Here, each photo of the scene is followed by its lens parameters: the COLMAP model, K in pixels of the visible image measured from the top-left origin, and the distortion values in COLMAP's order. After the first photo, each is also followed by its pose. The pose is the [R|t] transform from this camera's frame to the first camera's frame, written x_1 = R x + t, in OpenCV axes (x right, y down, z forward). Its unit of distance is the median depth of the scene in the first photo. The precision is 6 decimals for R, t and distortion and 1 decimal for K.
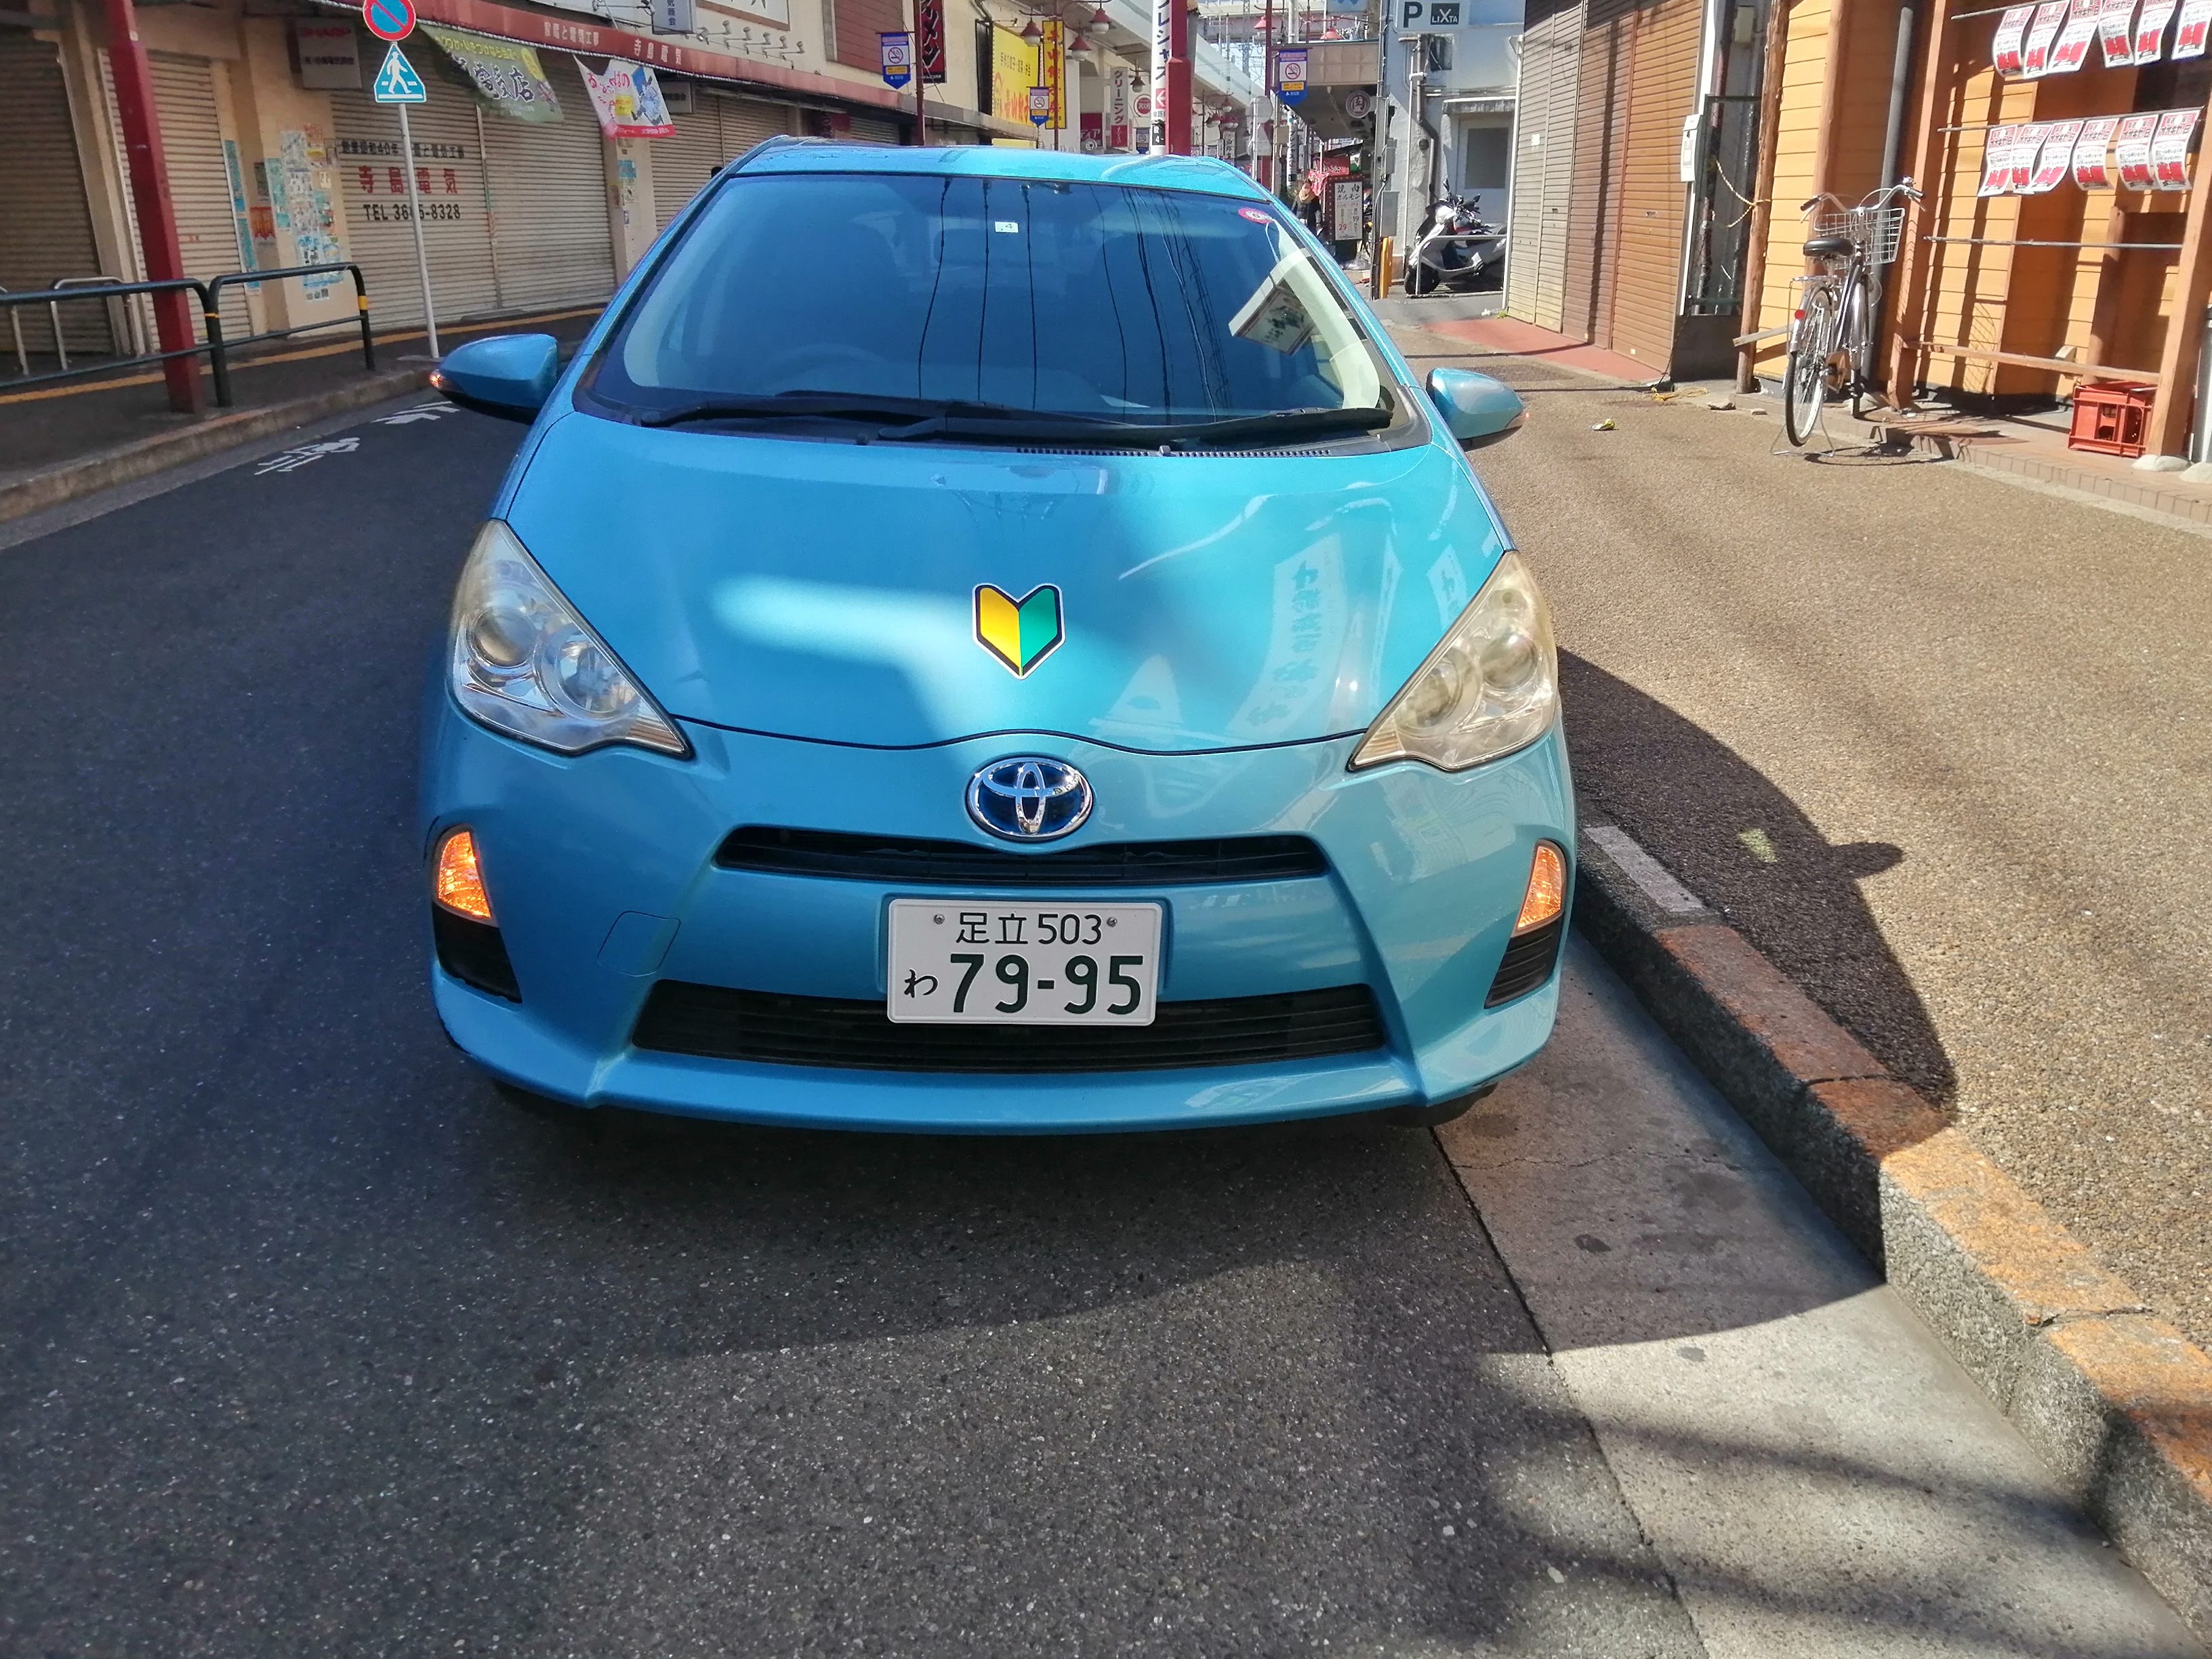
lens RADIAL K [[1797.8, 0, 1117.7], [0, 1797.8, 826.5], [0, 0, 1]] dist [0.009558, -0.038768]
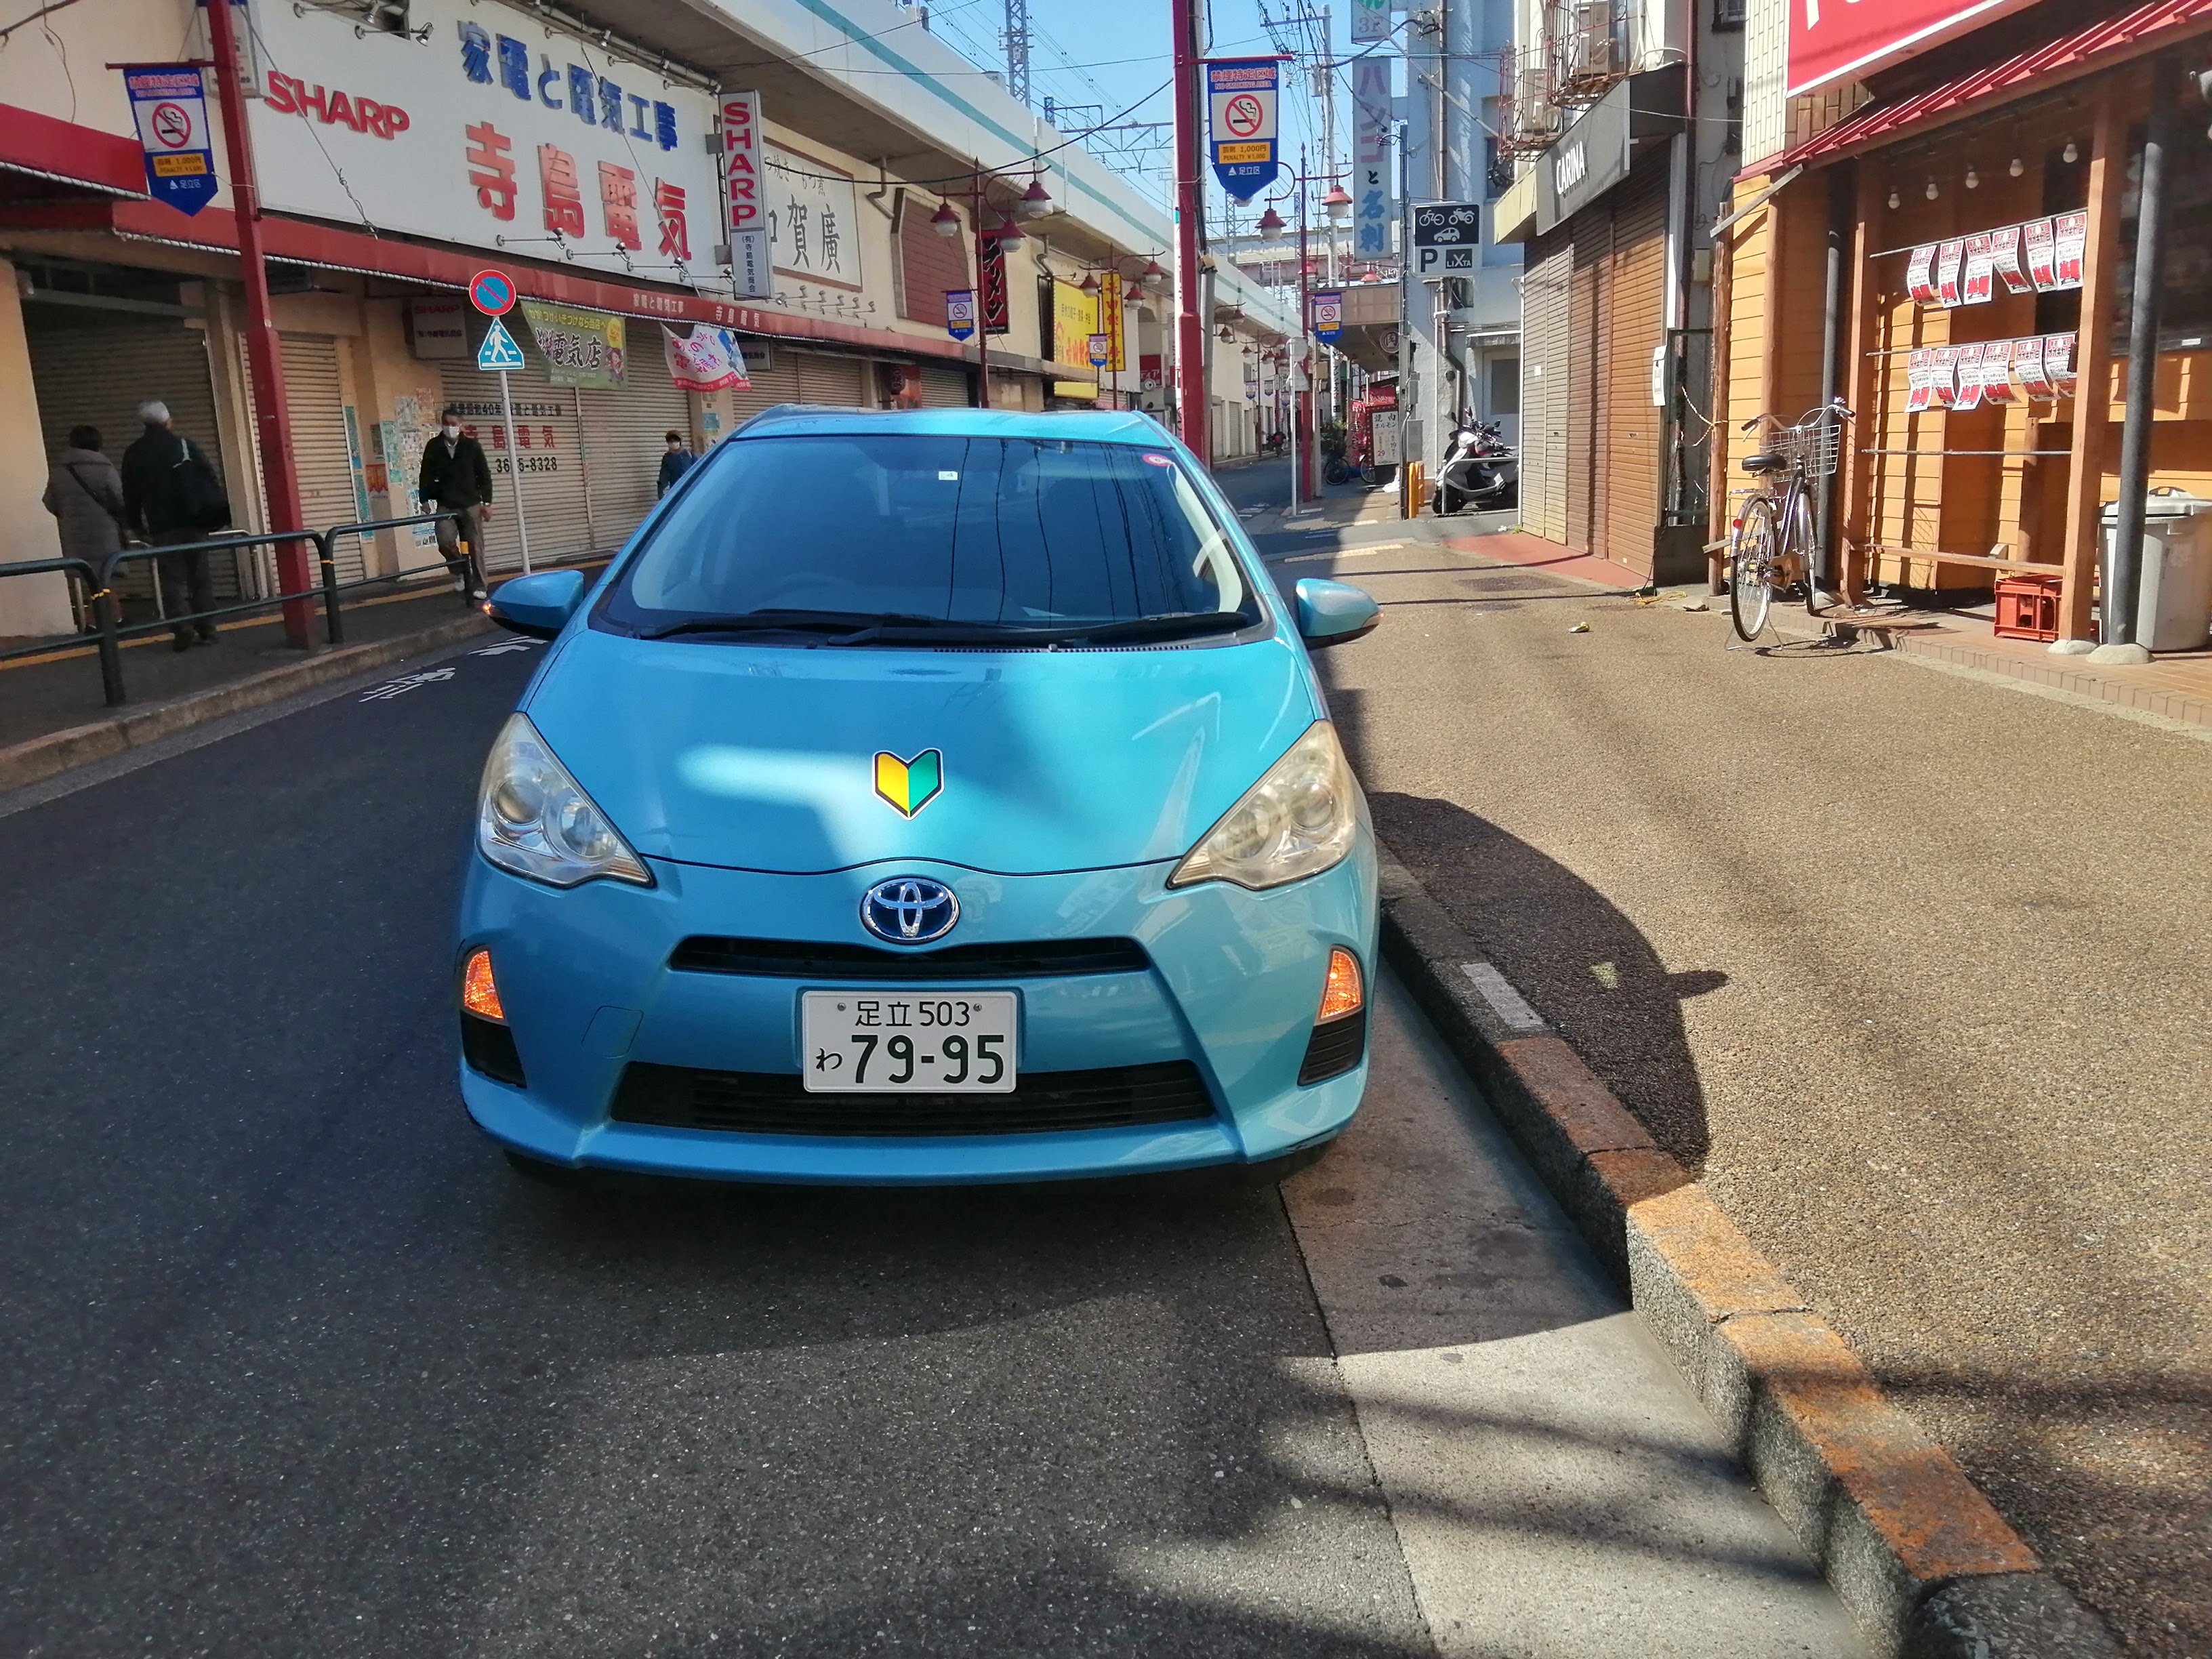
lens RADIAL K [[1797.8, 0, 1108.4], [0, 1797.8, 836.6], [0, 0, 1]] dist [0.009558, -0.038768]
pose [[0.998410, -0.018608, -0.053218, 0.141991], [0.012445, 0.993417, -0.113876, 0.069734], [0.054986, 0.113032, 0.992069, -0.242599]]
